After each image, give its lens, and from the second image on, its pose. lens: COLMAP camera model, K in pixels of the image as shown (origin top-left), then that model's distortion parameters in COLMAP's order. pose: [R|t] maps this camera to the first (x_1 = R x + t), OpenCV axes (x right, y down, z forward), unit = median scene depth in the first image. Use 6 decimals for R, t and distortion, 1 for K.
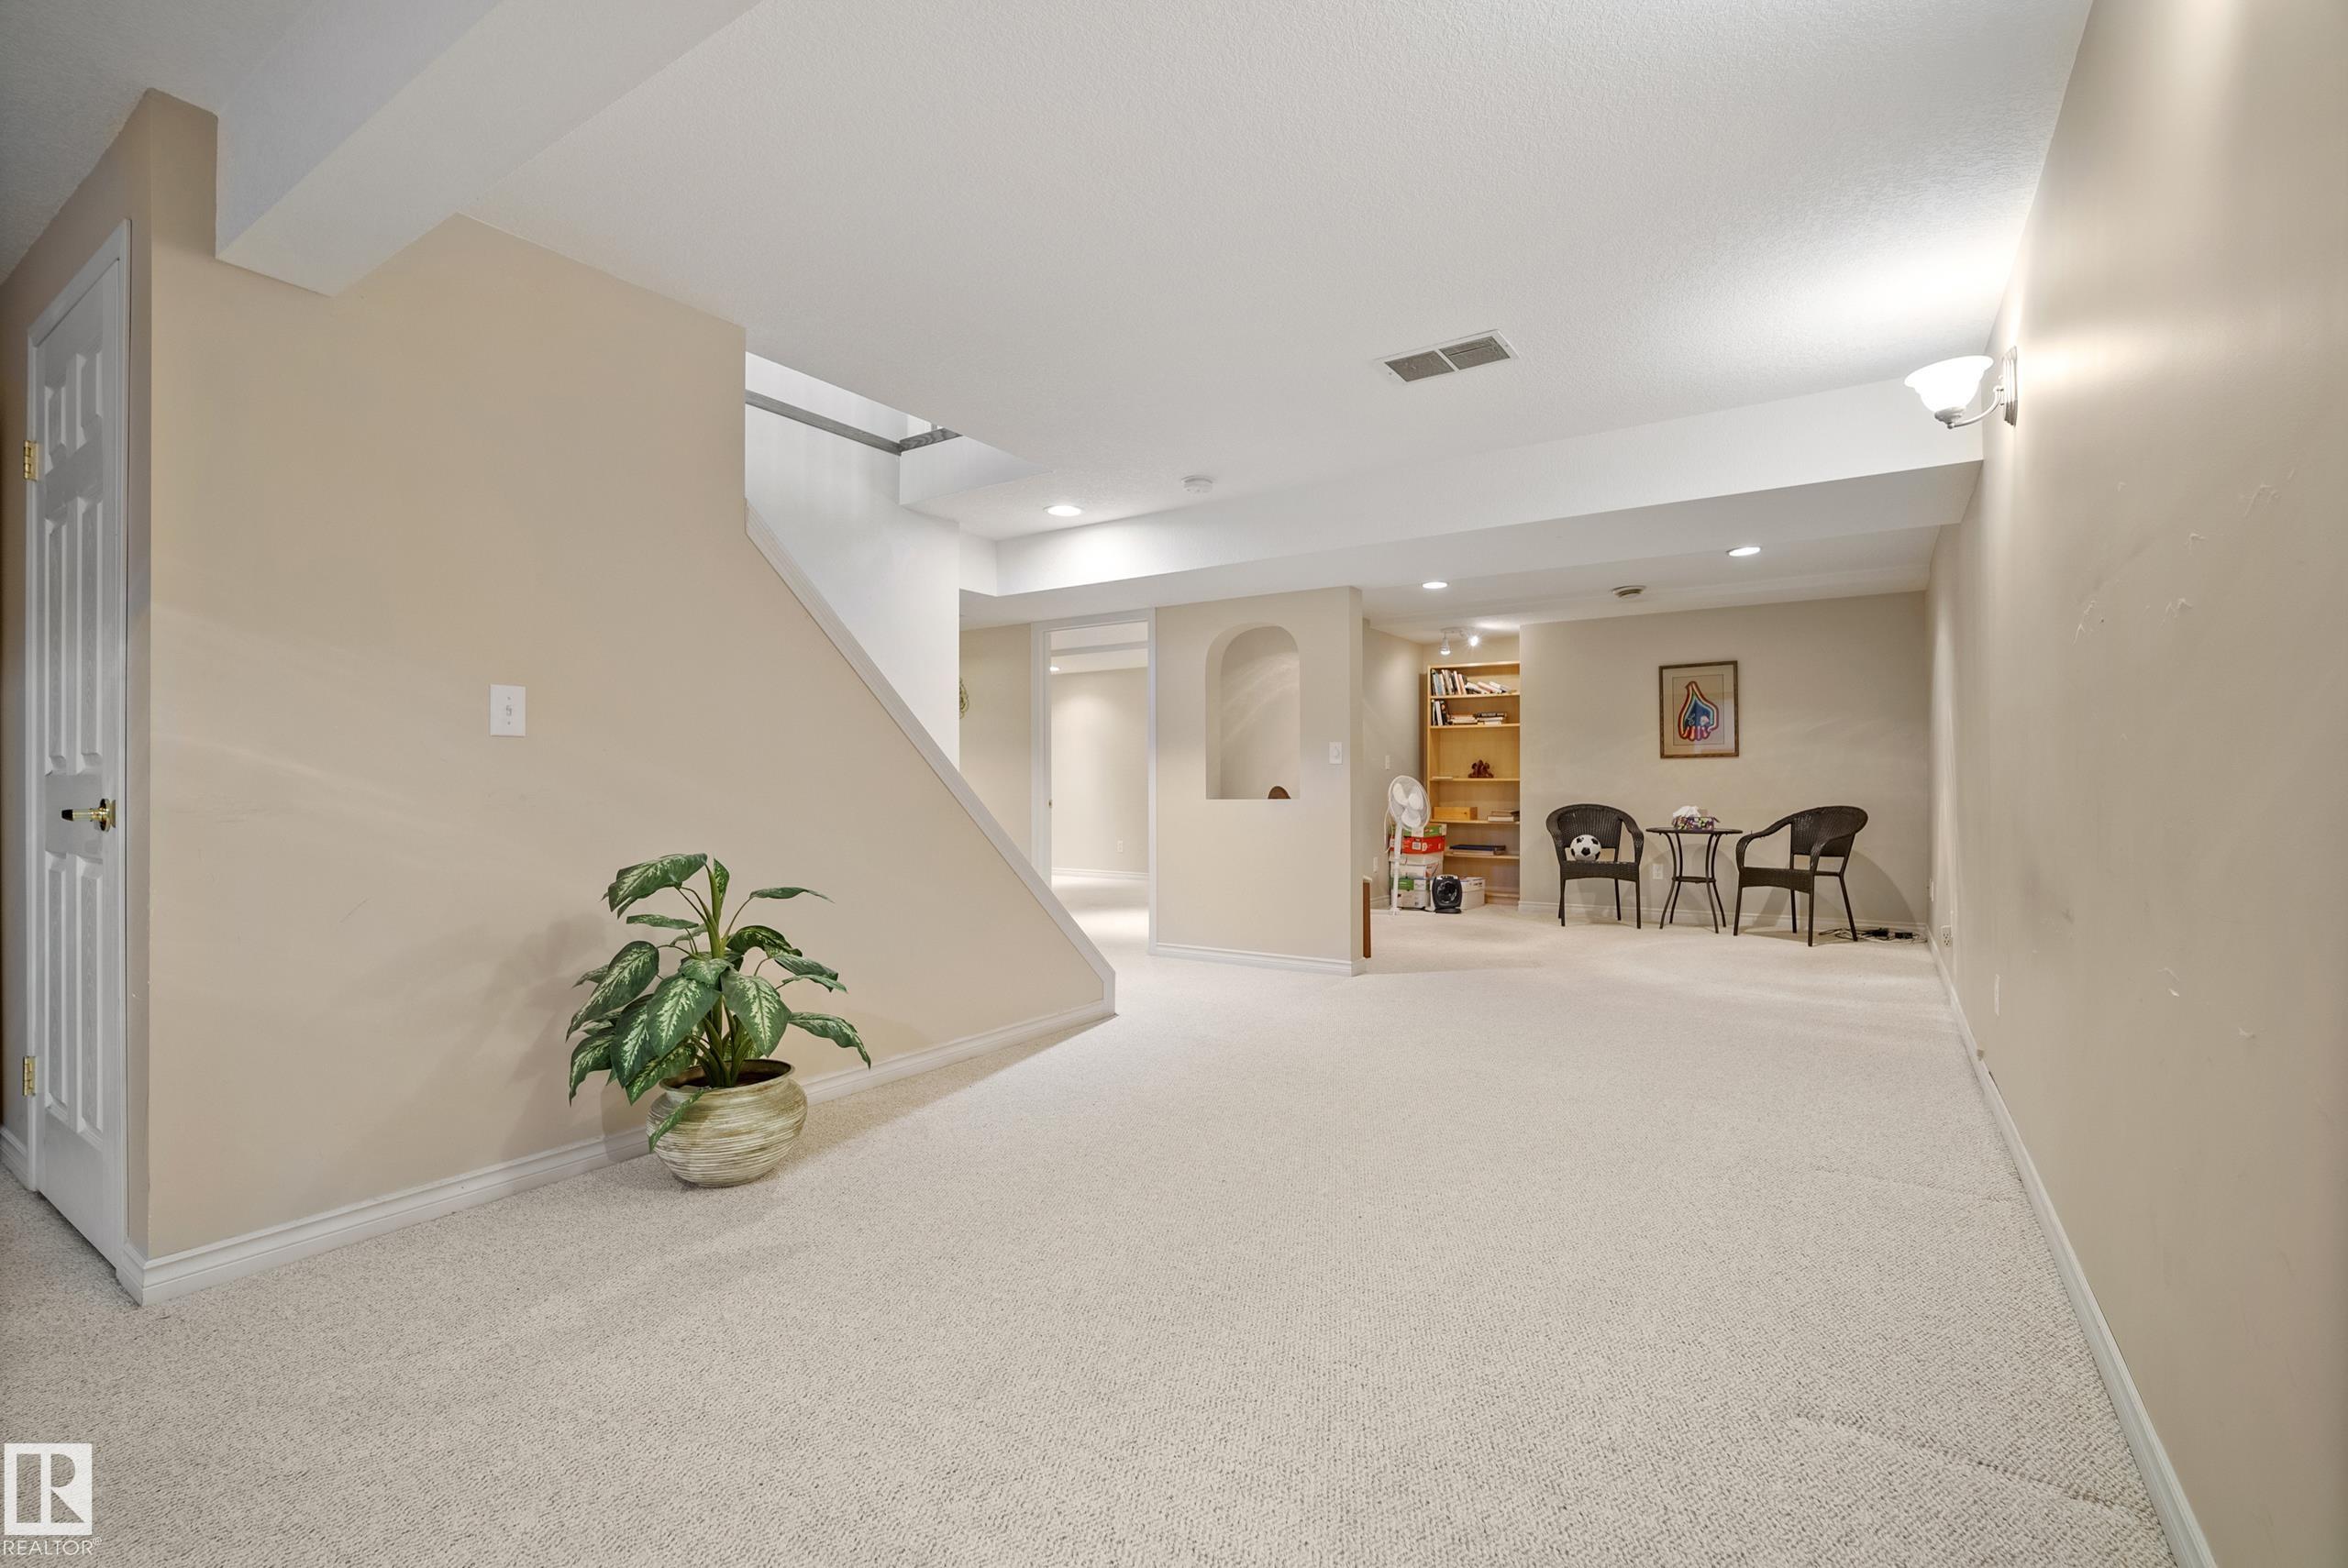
lens RADIAL K [[1035.5, 0, 1150.9], [0, 1035.5, 791.9], [0, 0, 1]] dist [-0.008211, 0.001426]
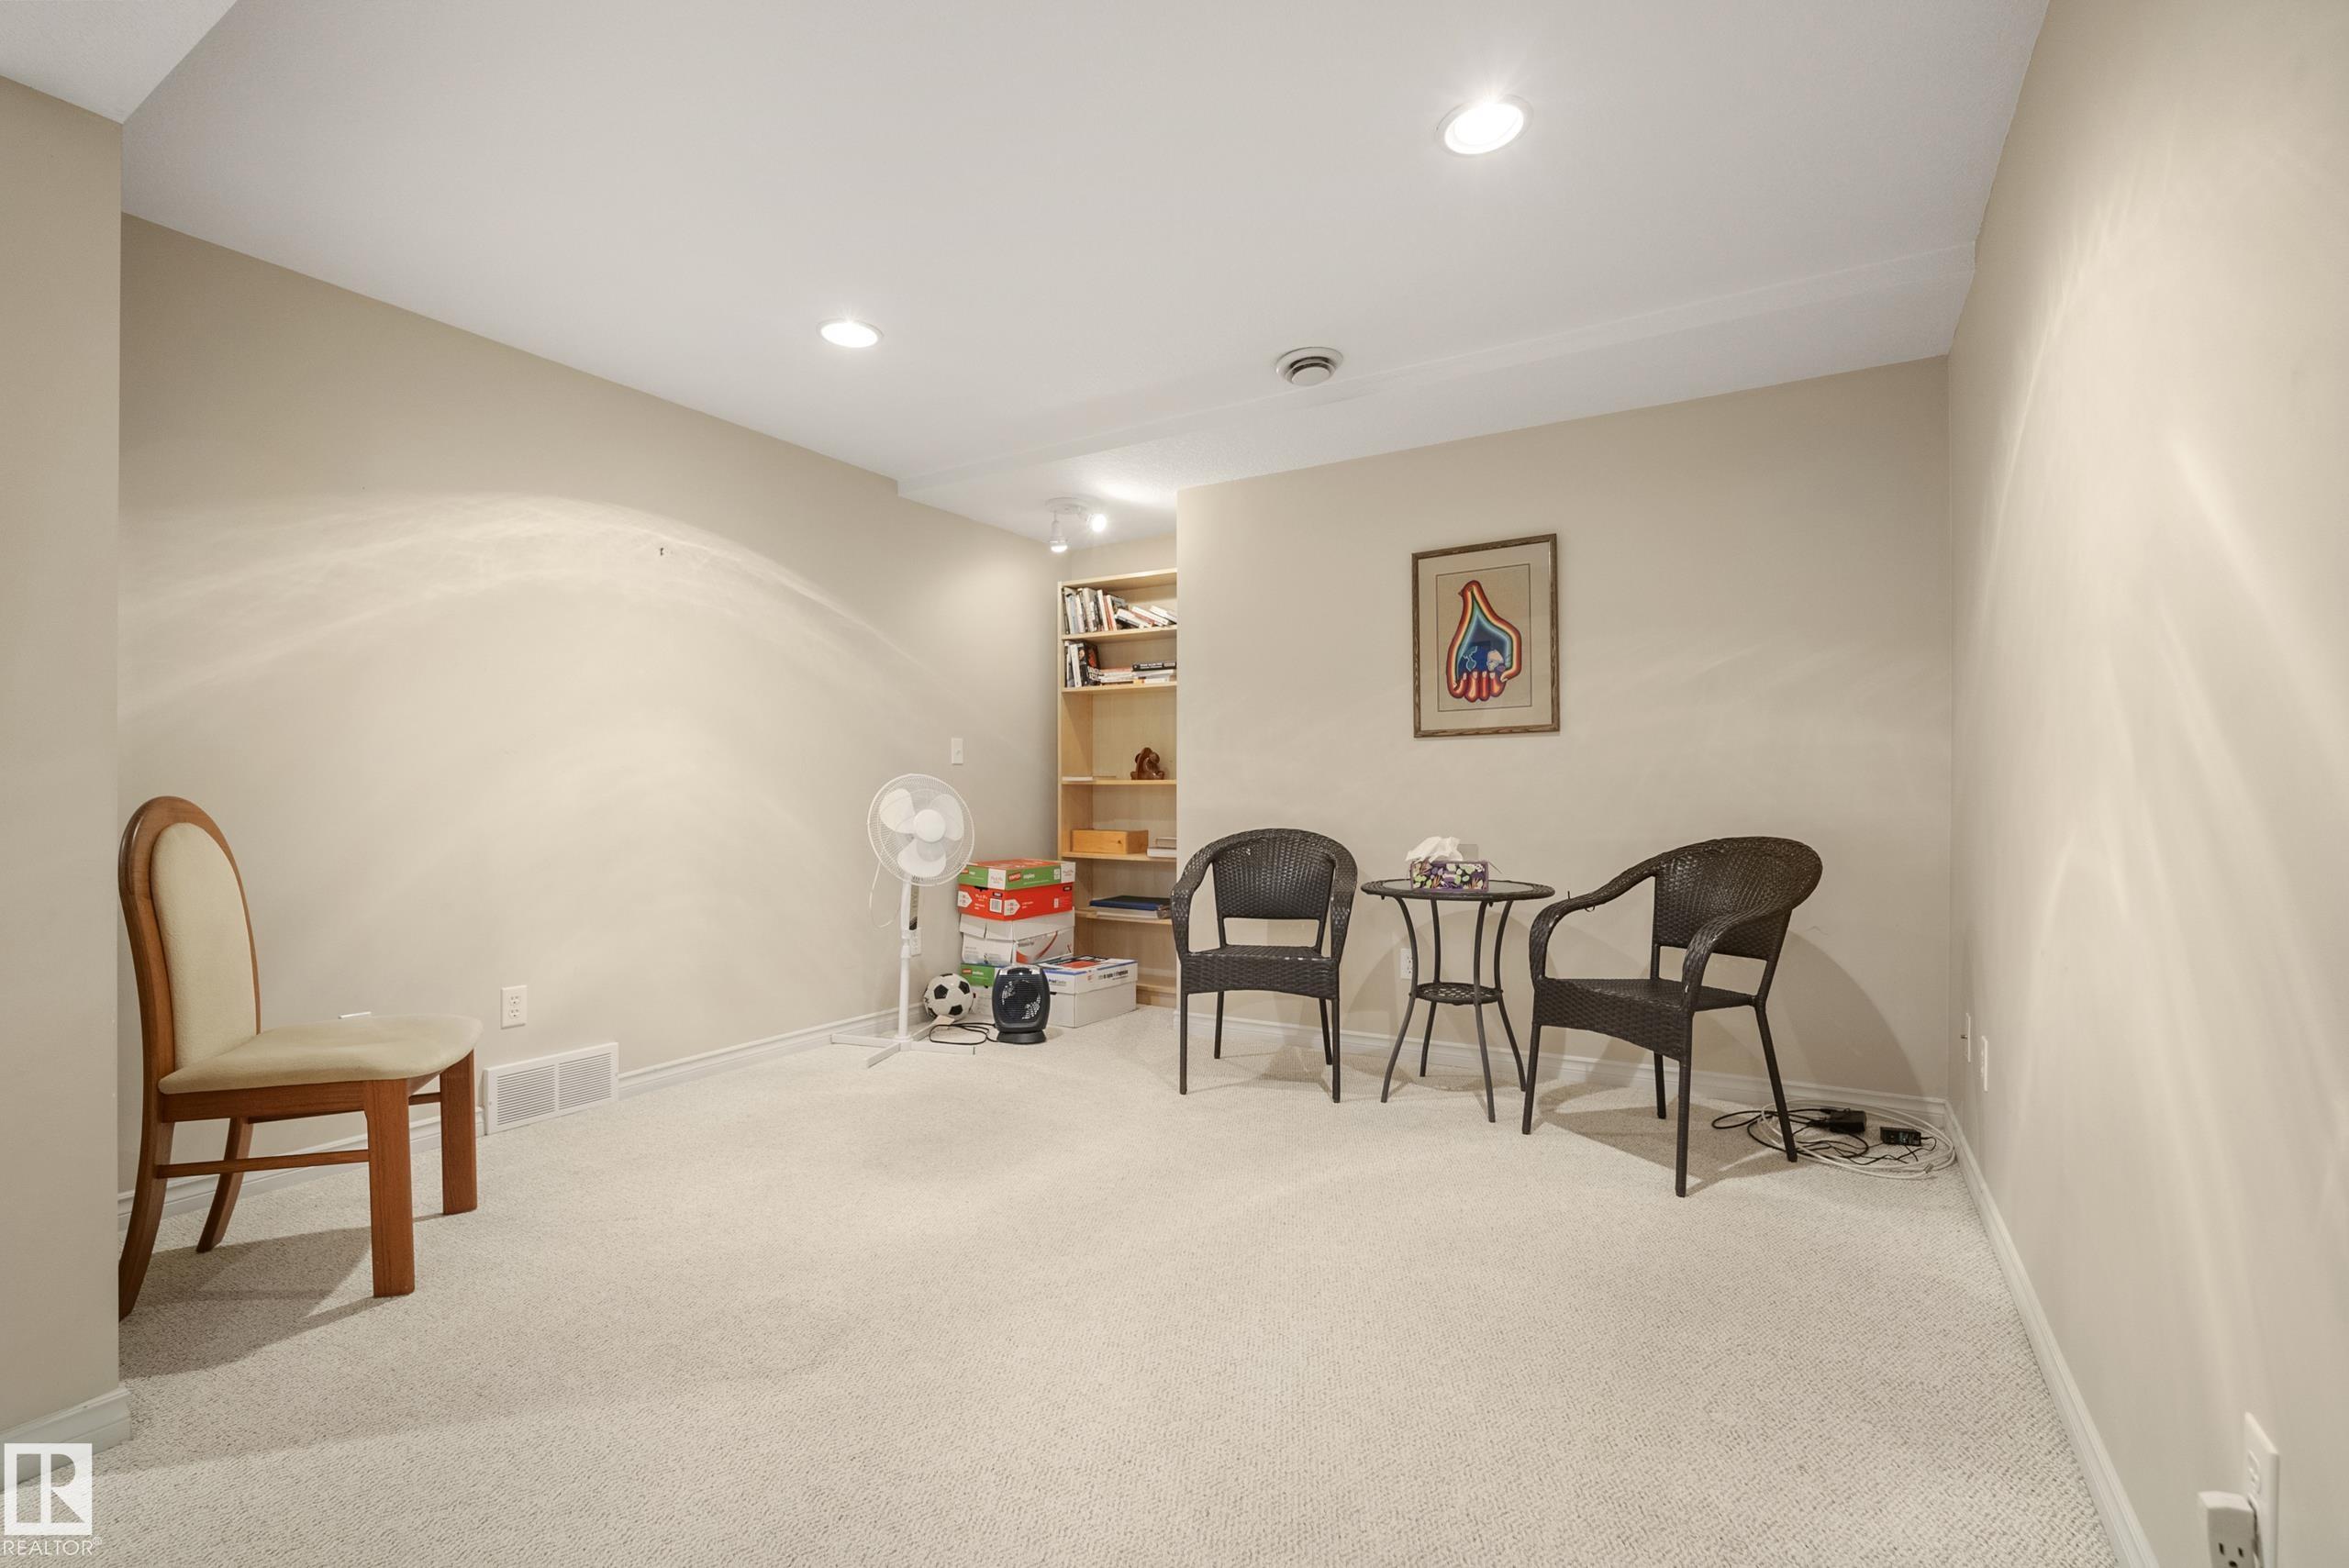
lens RADIAL K [[1036.0, 0, 1148.4], [0, 1036.0, 813.6], [0, 0, 1]] dist [-0.008211, 0.001426]
pose [[0.999050, -0.004376, 0.043369, 0.355560], [0.003741, 0.999885, 0.014699, -0.003632], [-0.043428, -0.014523, 0.998951, 0.523371]]
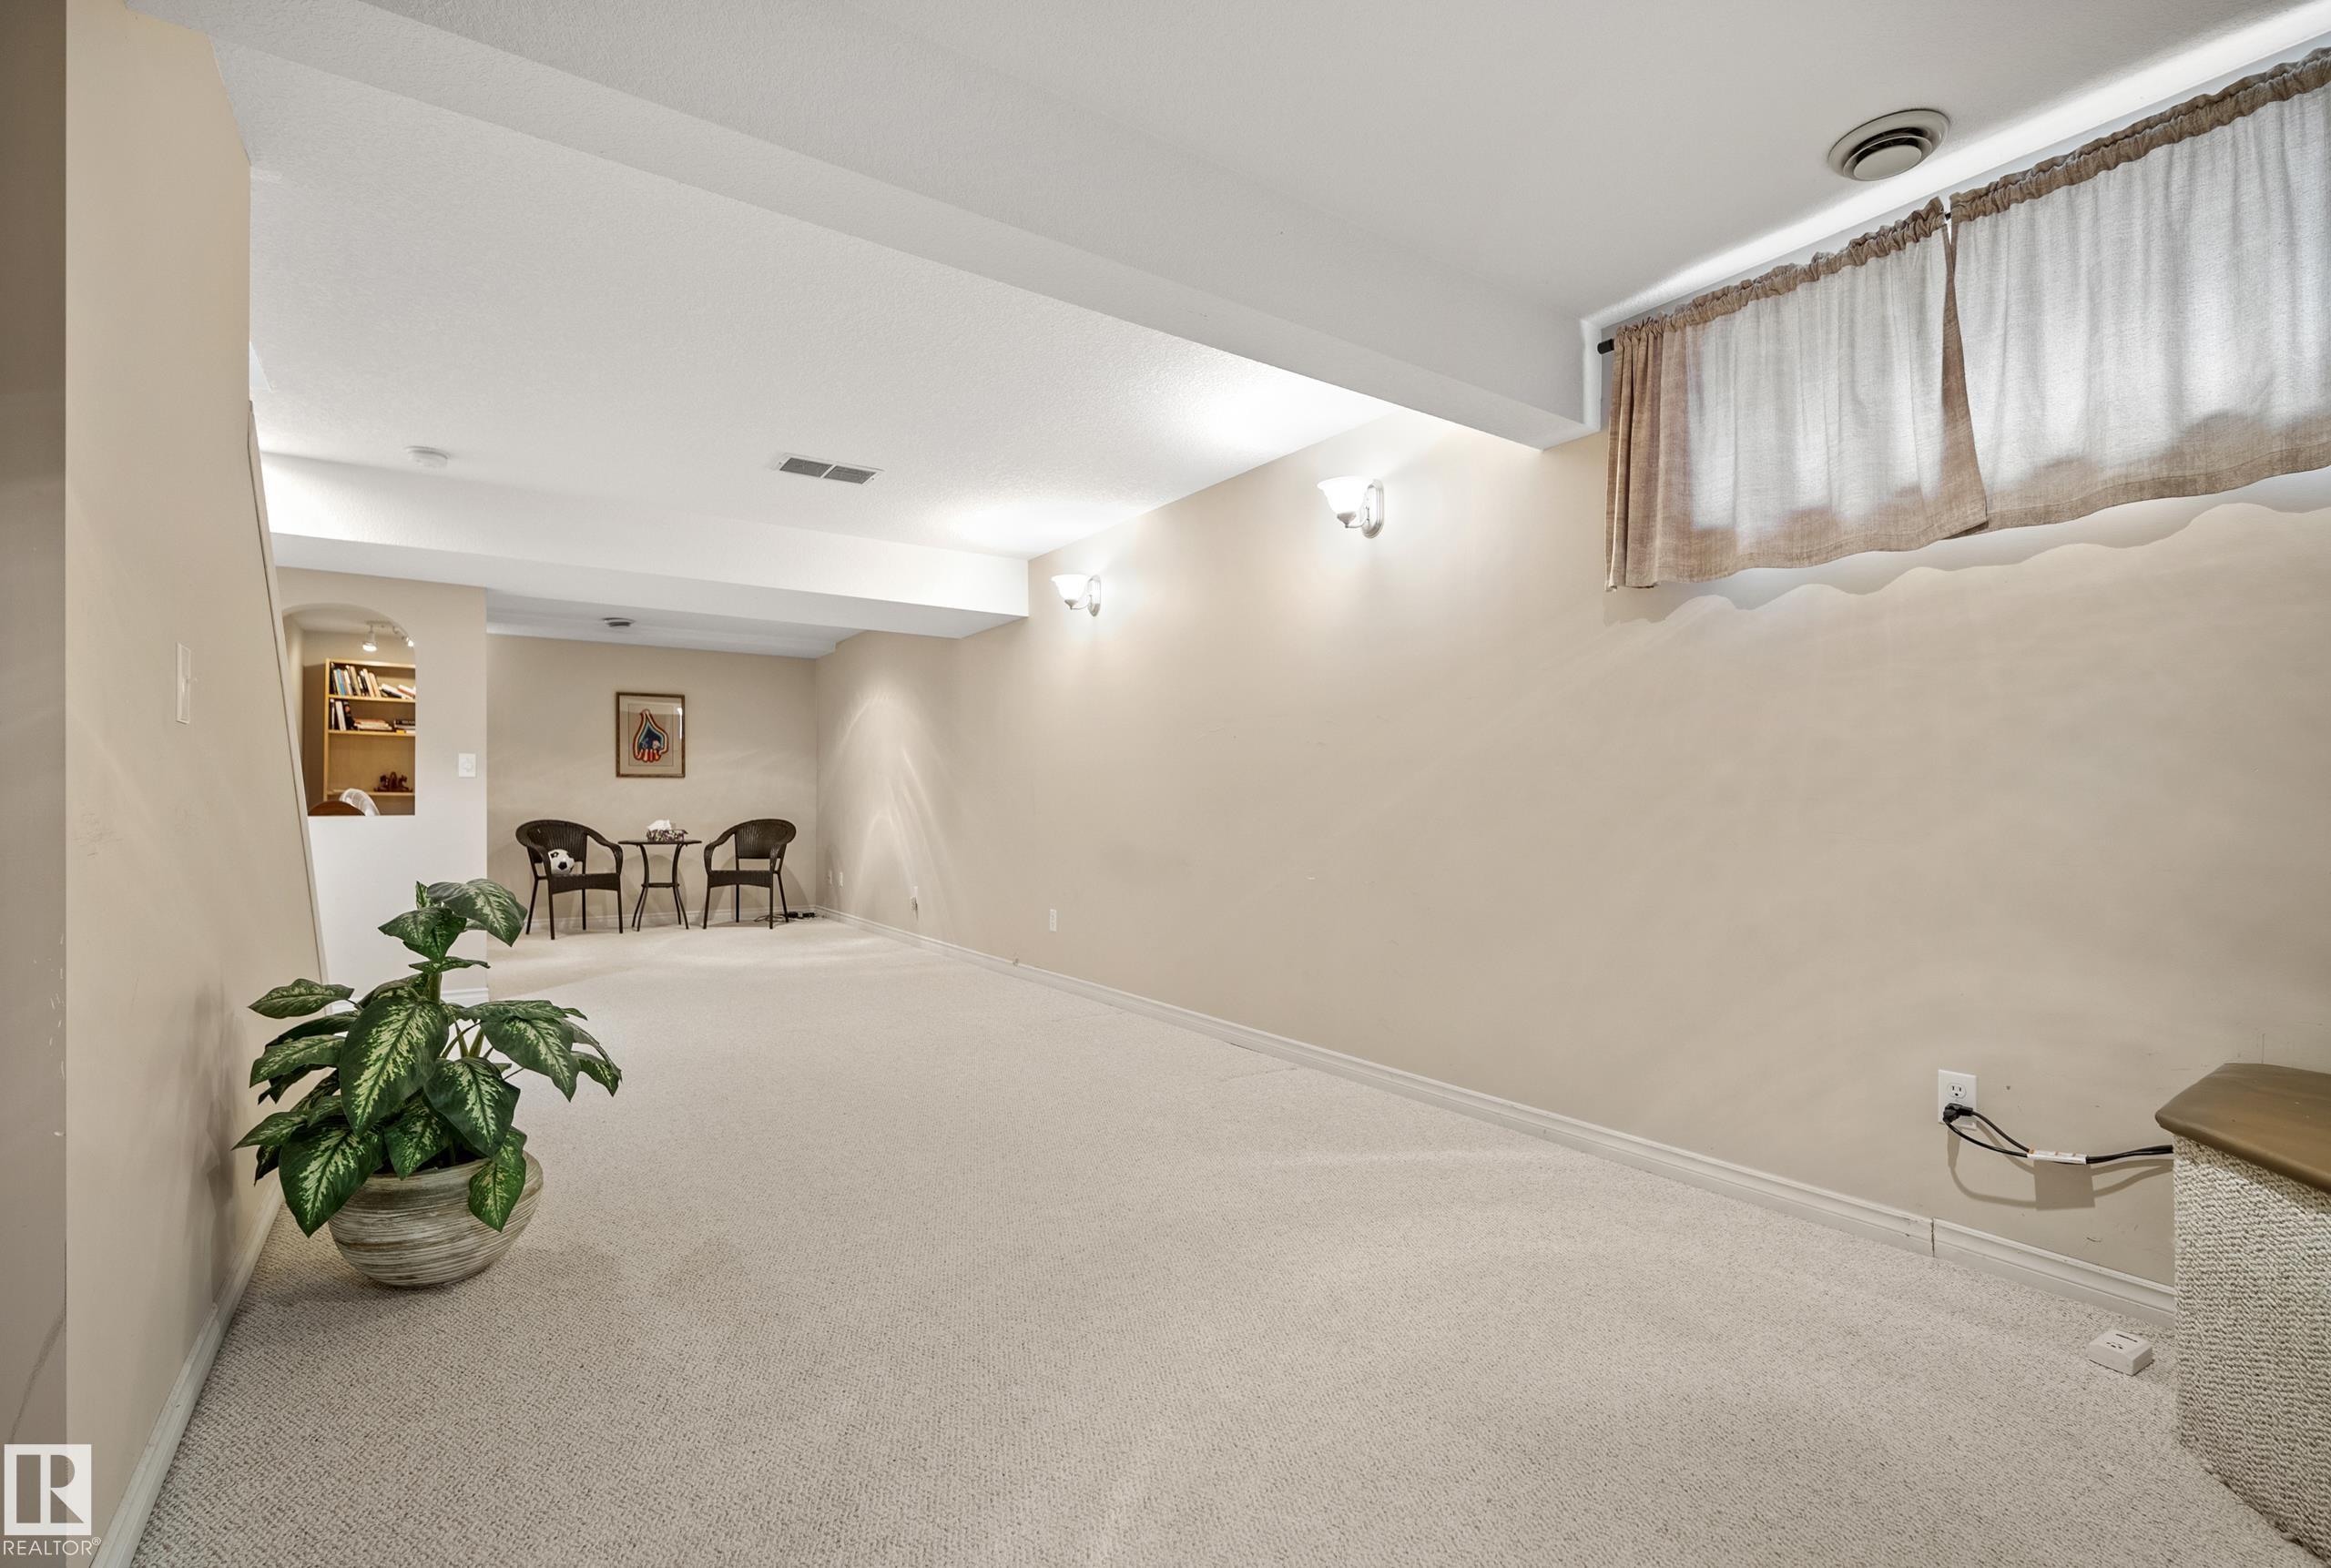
lens RADIAL K [[1028.2, 0, 1160.4], [0, 1028.2, 772.1], [0, 0, 1]] dist [-0.005802, 0.000048]
pose [[0.368239, 0.027849, 0.929314, -0.312605], [-0.001115, 0.999564, -0.029513, -0.006330], [-0.929730, 0.009832, 0.368109, 0.072271]]
